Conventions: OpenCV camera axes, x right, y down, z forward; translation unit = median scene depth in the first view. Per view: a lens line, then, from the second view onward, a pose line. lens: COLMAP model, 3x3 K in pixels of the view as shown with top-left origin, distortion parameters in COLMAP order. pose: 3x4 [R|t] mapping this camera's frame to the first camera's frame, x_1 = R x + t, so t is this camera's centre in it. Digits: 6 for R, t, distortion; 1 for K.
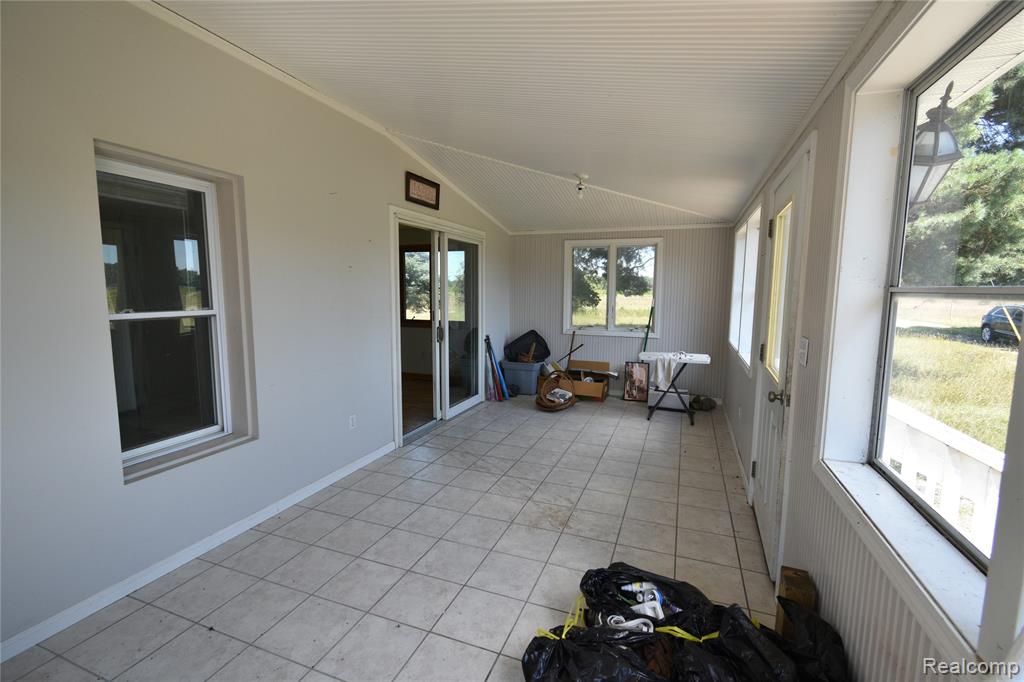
lens RADIAL K [[449.6, 0, 515.4], [0, 449.6, 339.4], [0, 0, 1]] dist [0.008613, -0.005191]
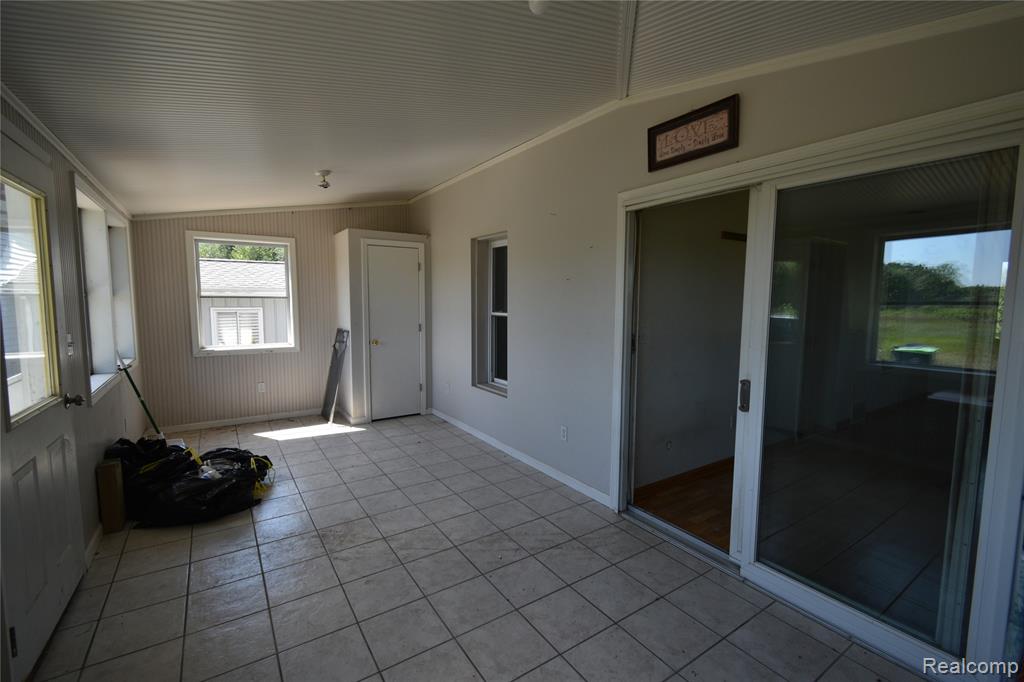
lens RADIAL K [[449.6, 0, 515.4], [0, 449.6, 339.4], [0, 0, 1]] dist [0.008613, -0.005191]
pose [[-0.576580, 0.056789, -0.815065, 0.507697], [-0.106897, 0.983763, 0.144162, -0.156153], [0.810018, 0.170249, -0.561148, 1.442281]]
